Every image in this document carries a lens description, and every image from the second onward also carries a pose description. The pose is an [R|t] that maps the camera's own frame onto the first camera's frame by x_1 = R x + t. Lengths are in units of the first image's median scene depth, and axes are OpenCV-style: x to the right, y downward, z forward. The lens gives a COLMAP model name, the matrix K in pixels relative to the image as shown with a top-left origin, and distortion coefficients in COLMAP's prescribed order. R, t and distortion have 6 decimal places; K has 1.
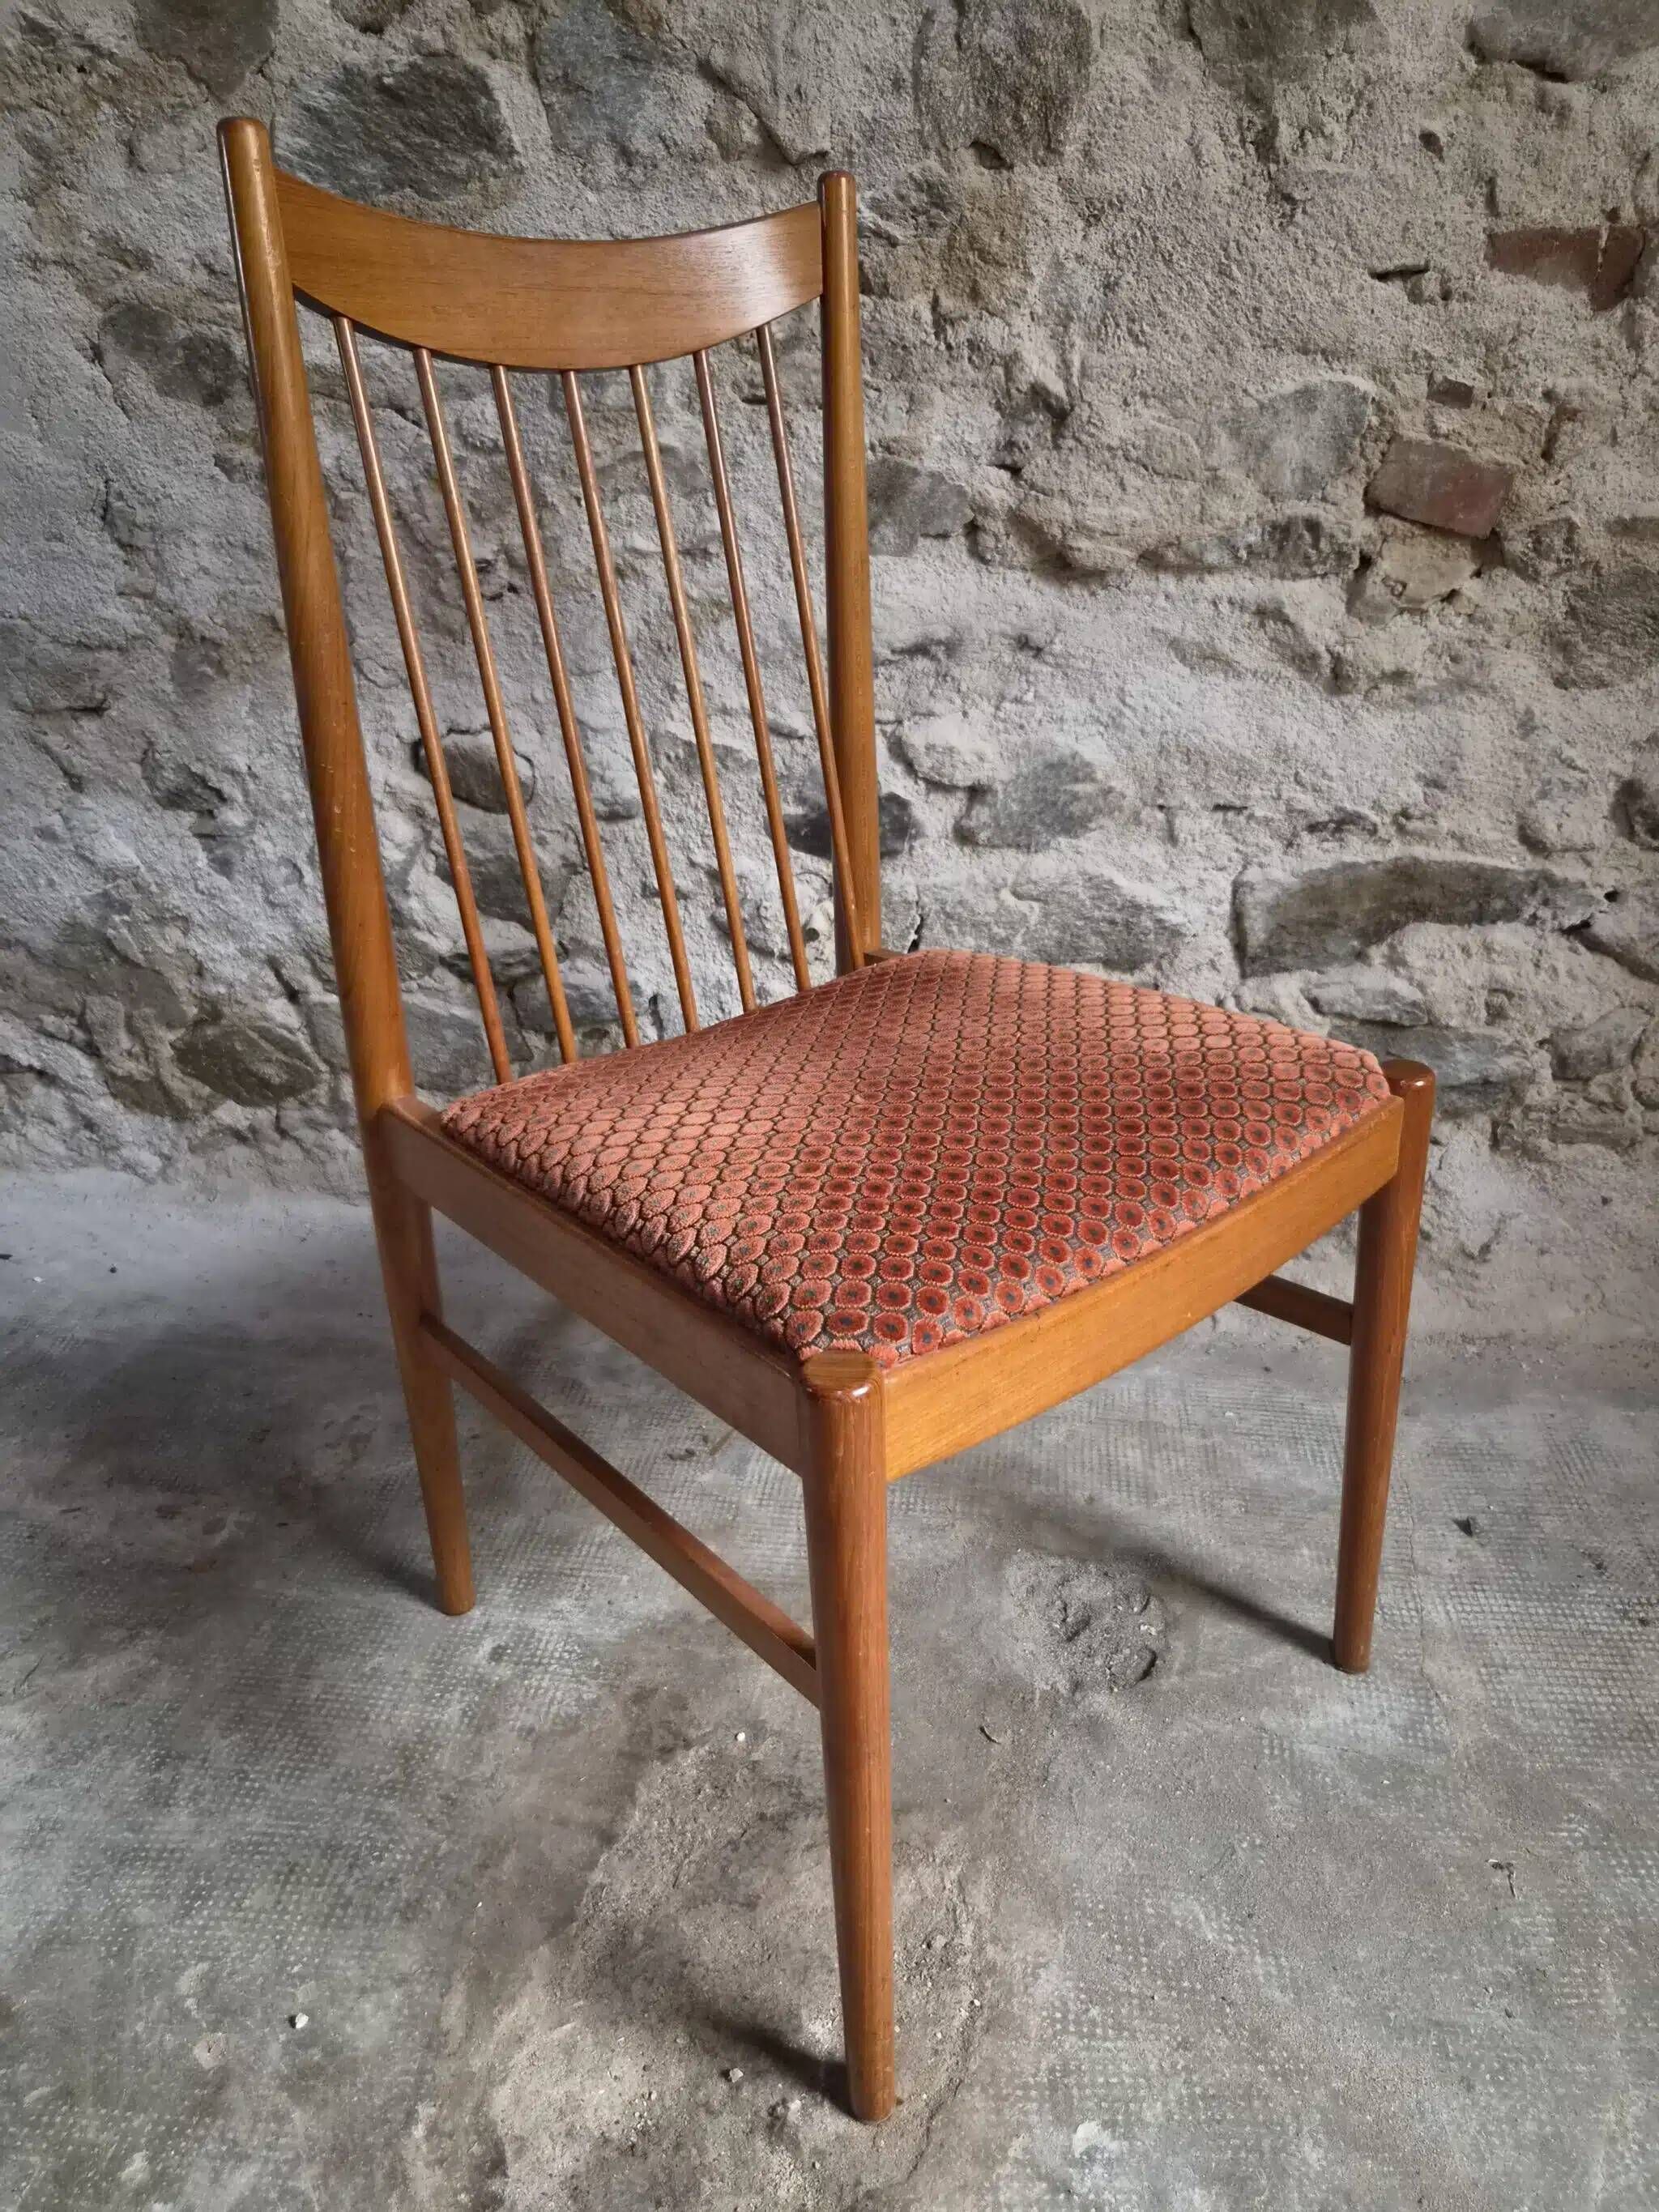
lens RADIAL K [[1507.6, 0, 821.1], [0, 1507.6, 1099.7], [0, 0, 1]] dist [0.056977, -0.046588]
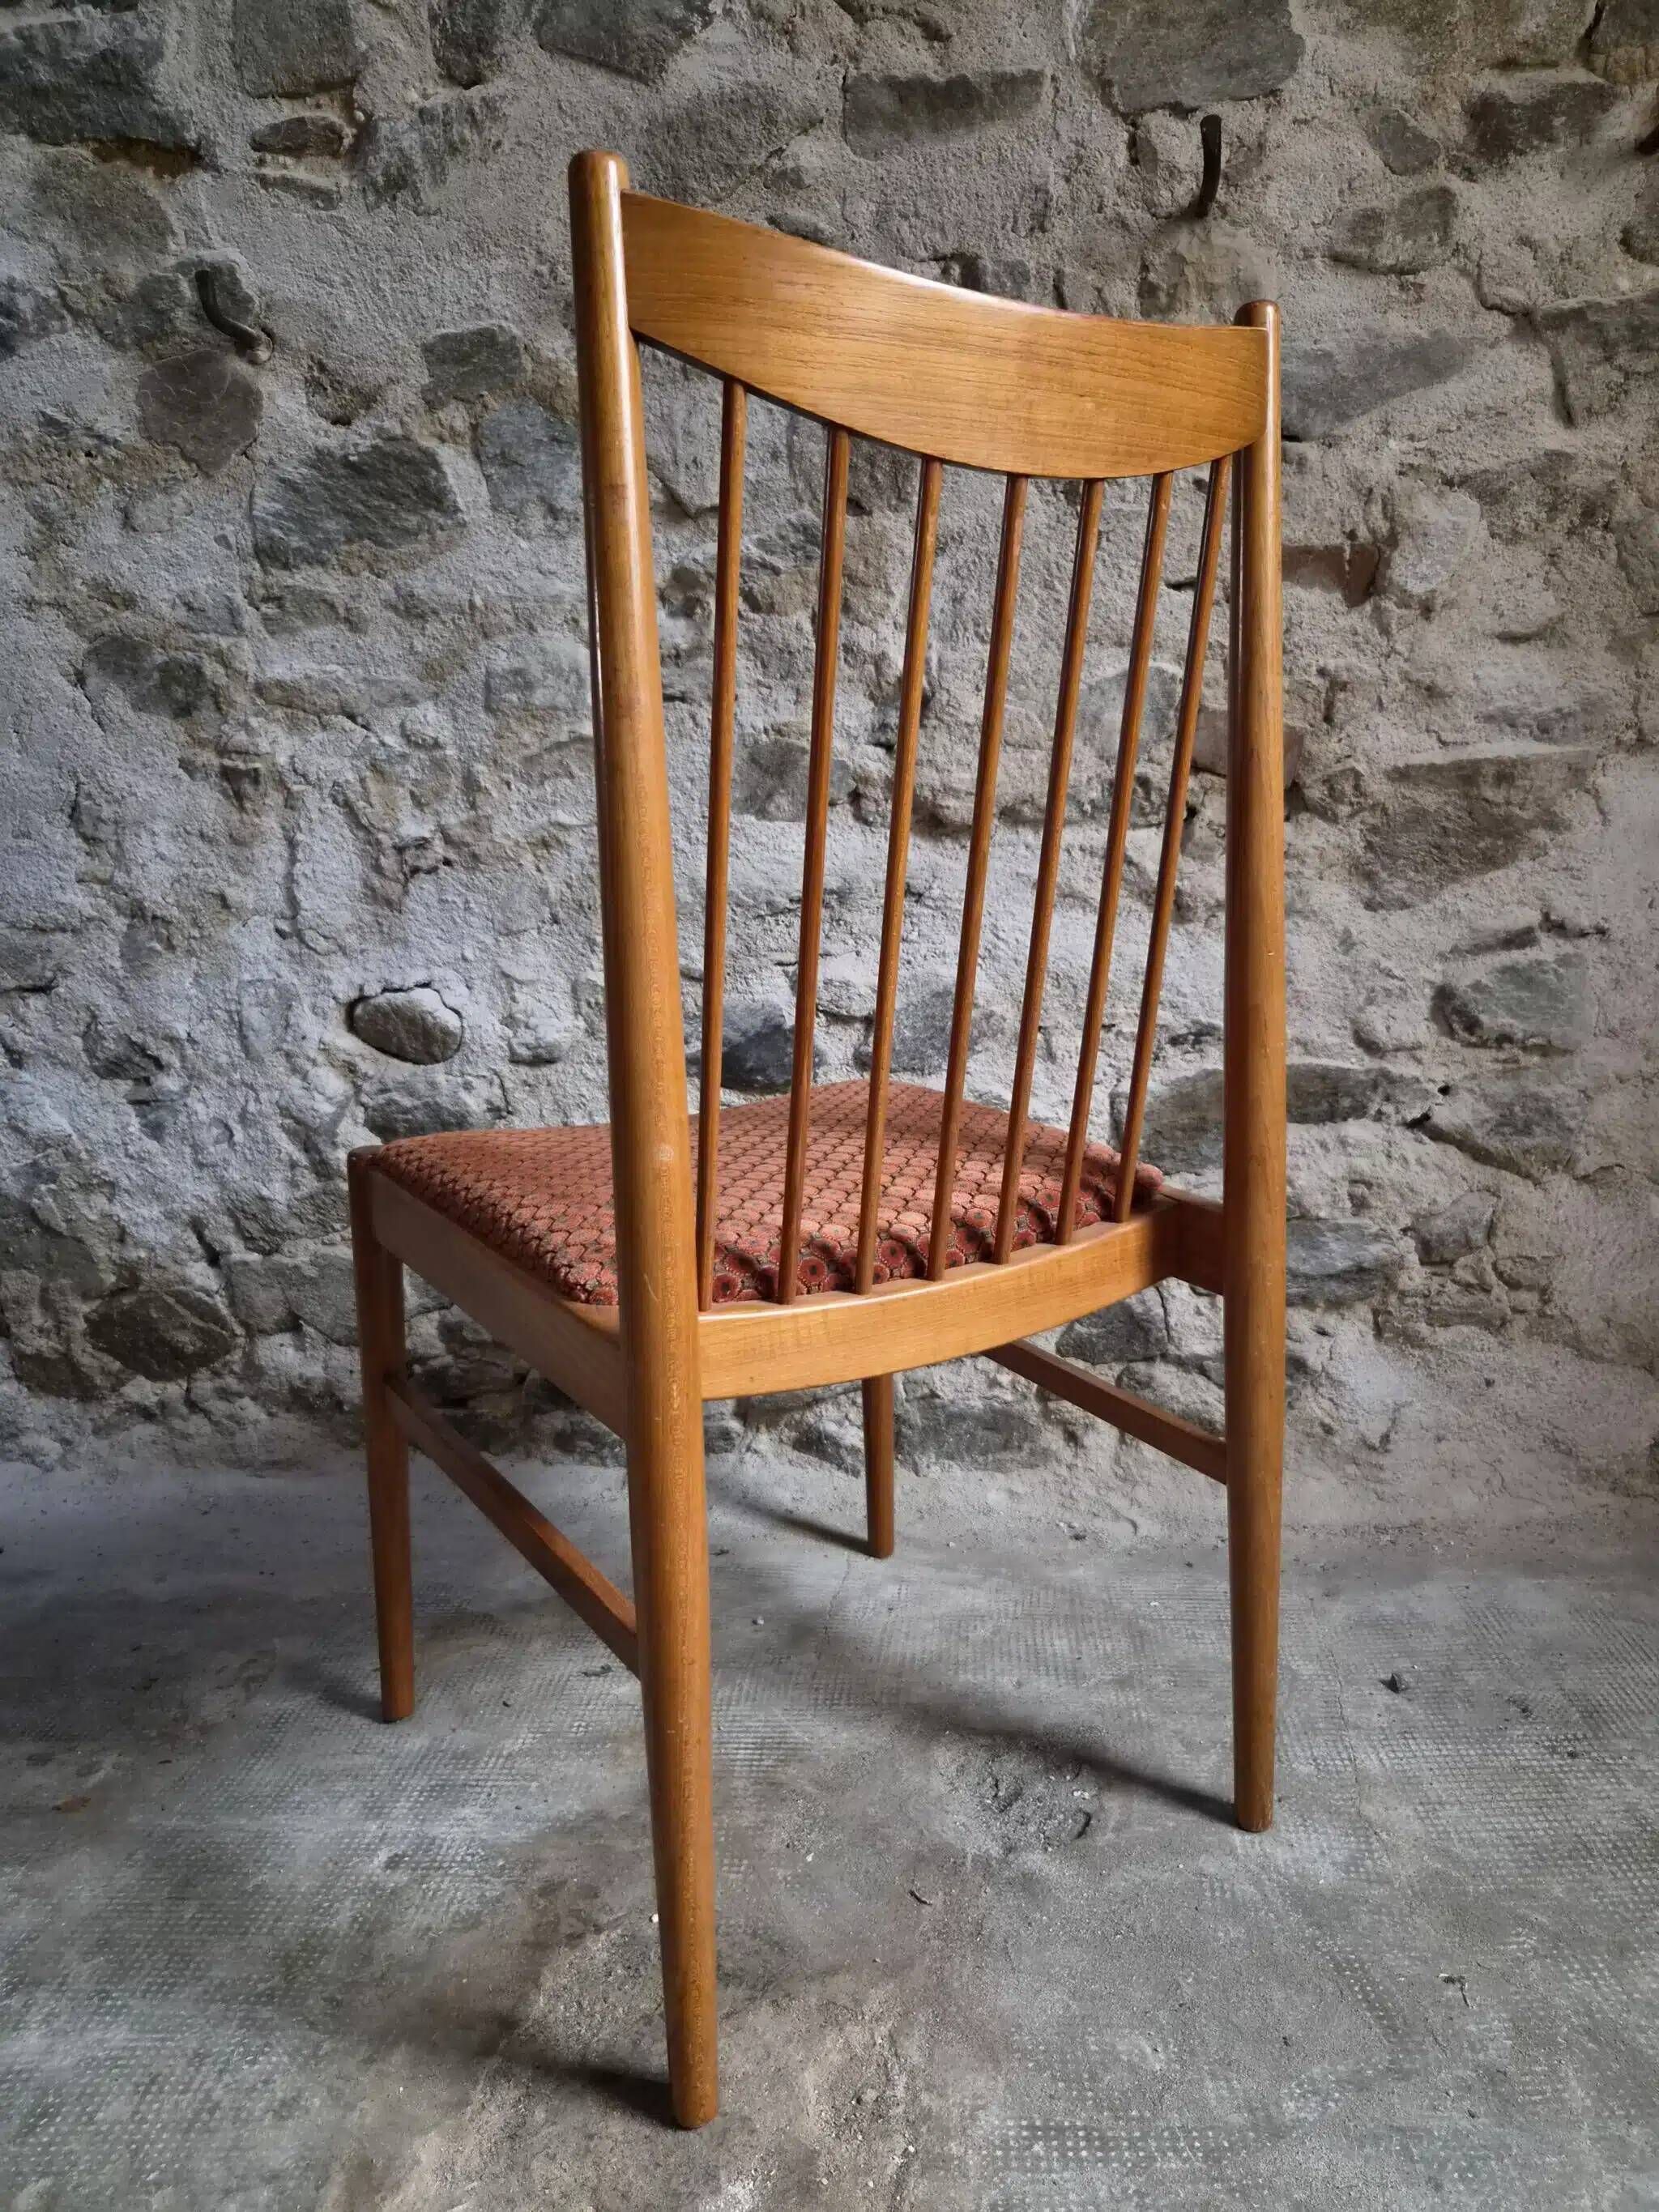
lens RADIAL K [[1507.6, 0, 848.8], [0, 1507.6, 1098.0], [0, 0, 1]] dist [0.056977, -0.046588]
pose [[0.997510, -0.026360, 0.065407, 0.013964], [0.043102, 0.961995, -0.269645, 0.153910], [-0.055813, 0.271793, 0.960736, -0.036073]]
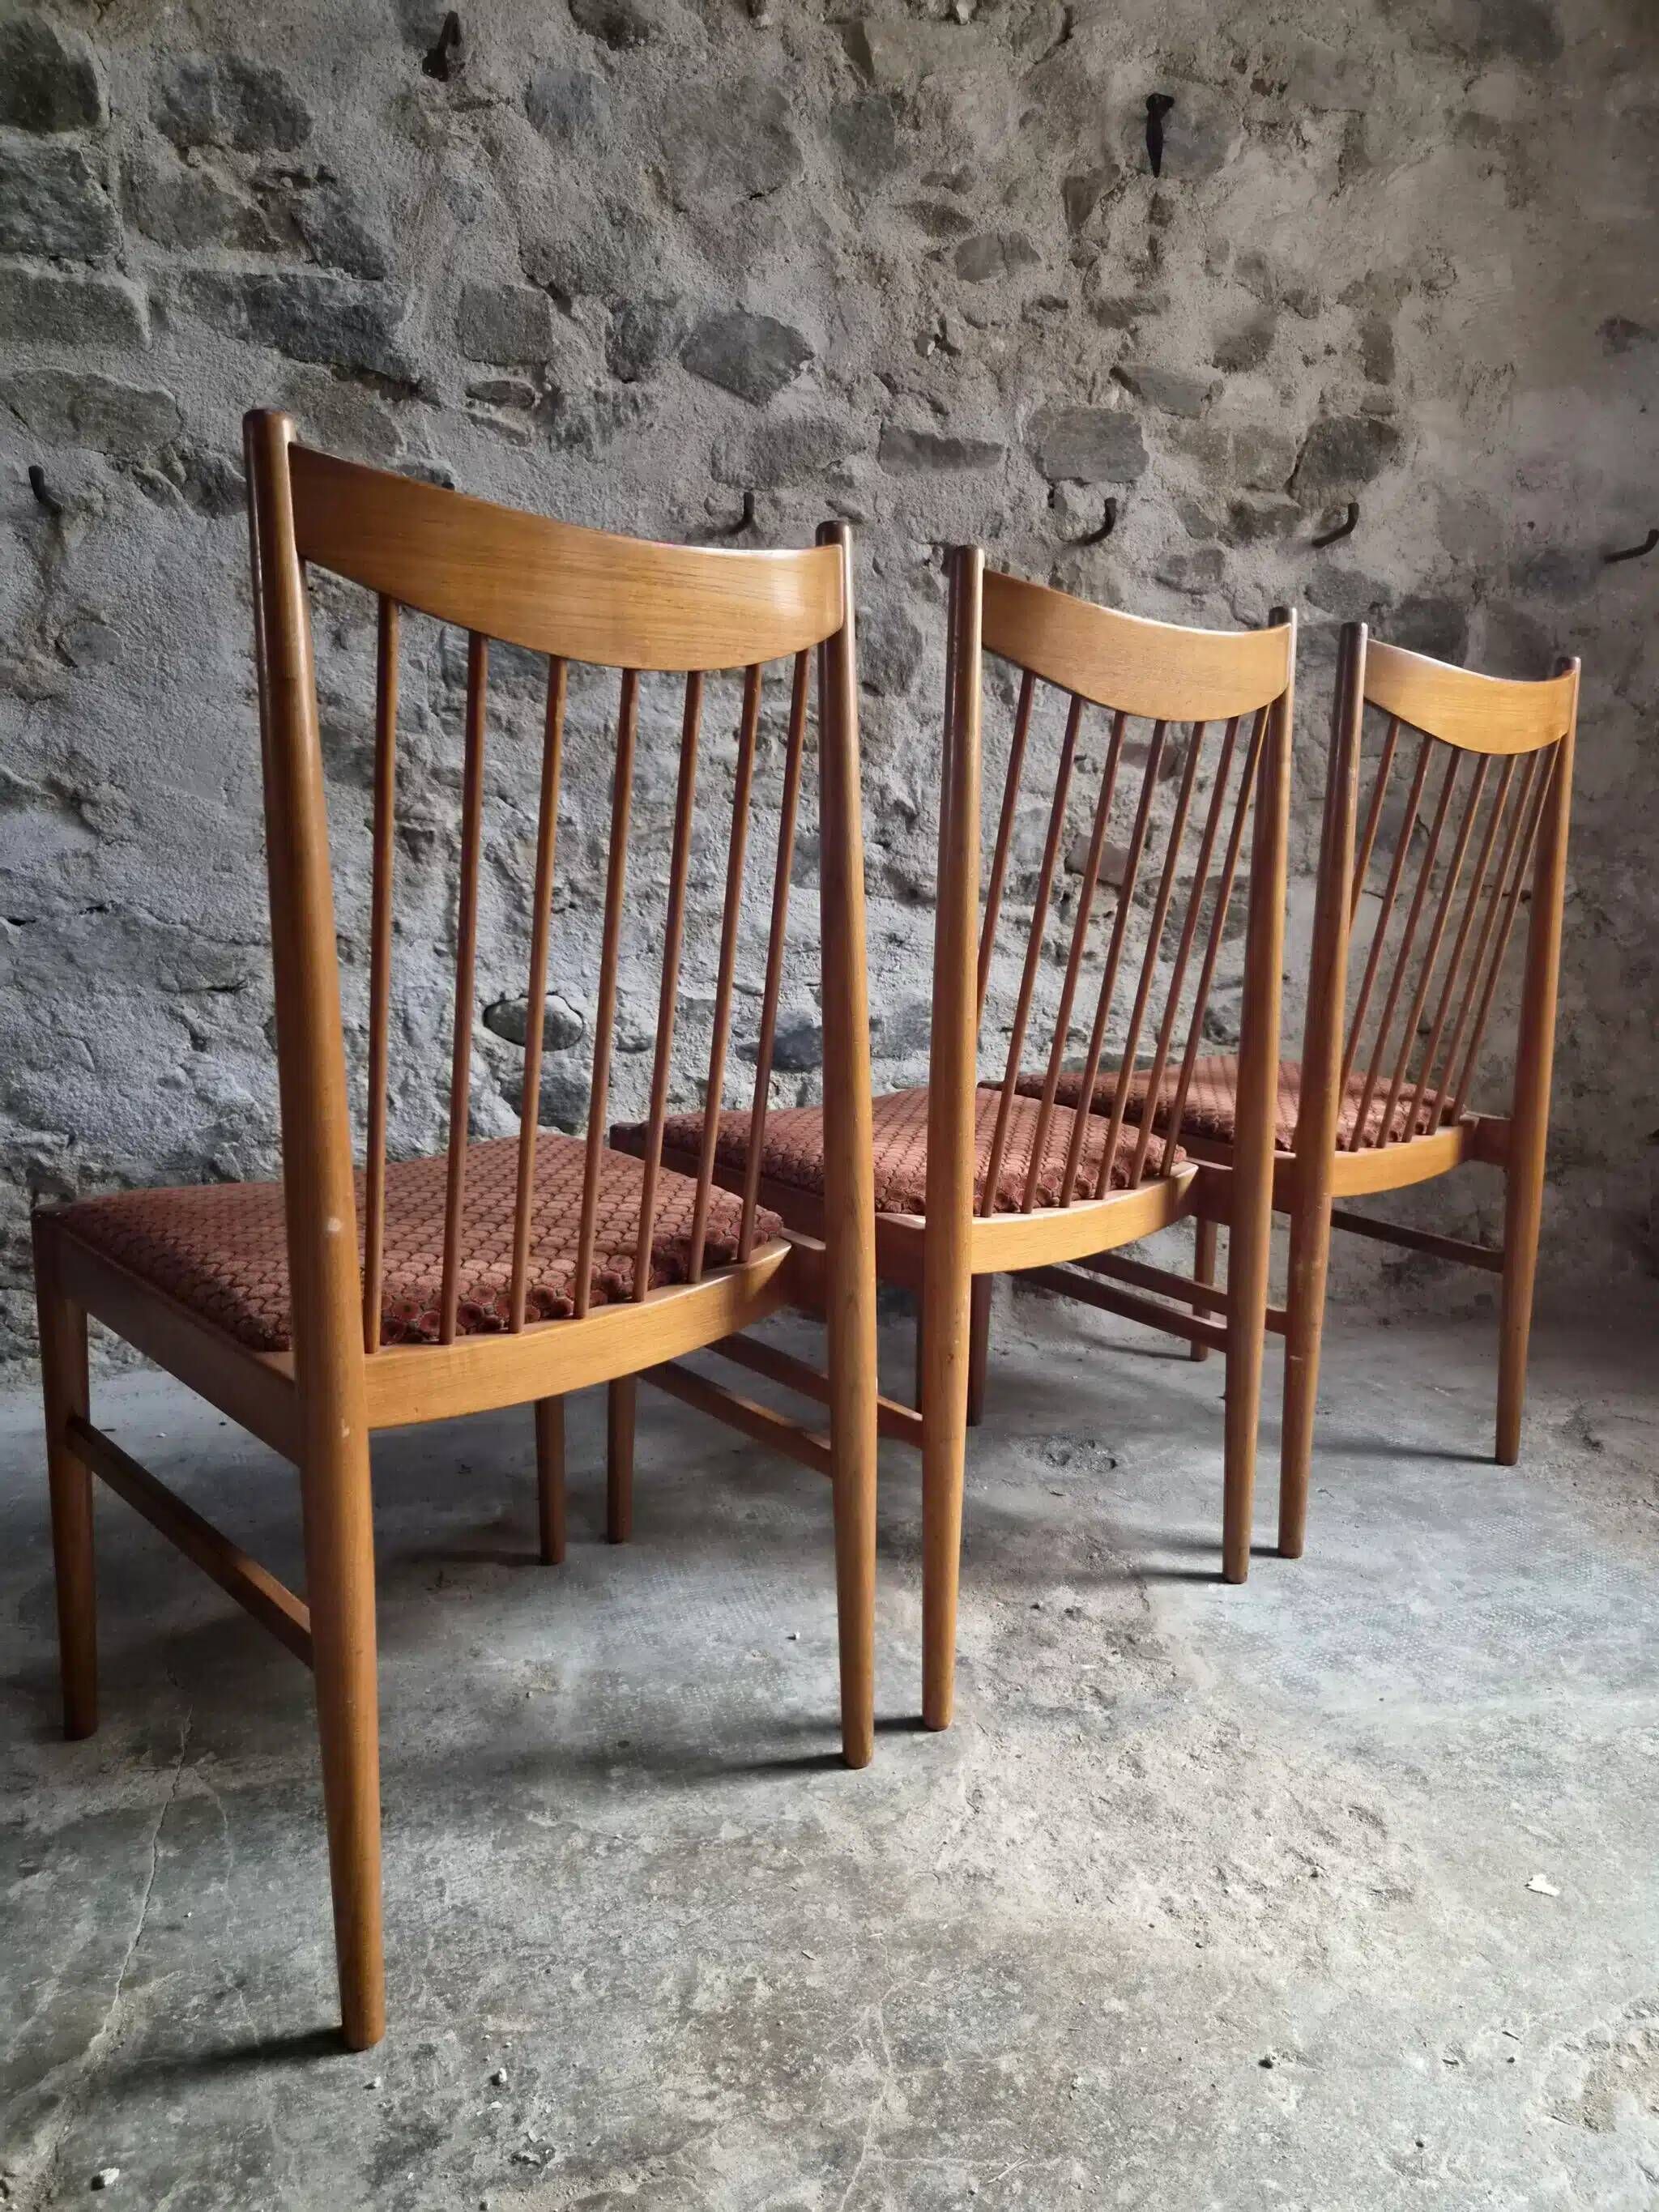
lens RADIAL K [[1507.6, 0, 829.9], [0, 1507.6, 1107.1], [0, 0, 1]] dist [0.056977, -0.046588]
pose [[0.914776, -0.025050, 0.403184, -0.646553], [0.139992, 0.955886, -0.258234, 0.324339], [-0.378929, 0.292669, 0.877928, -0.432750]]
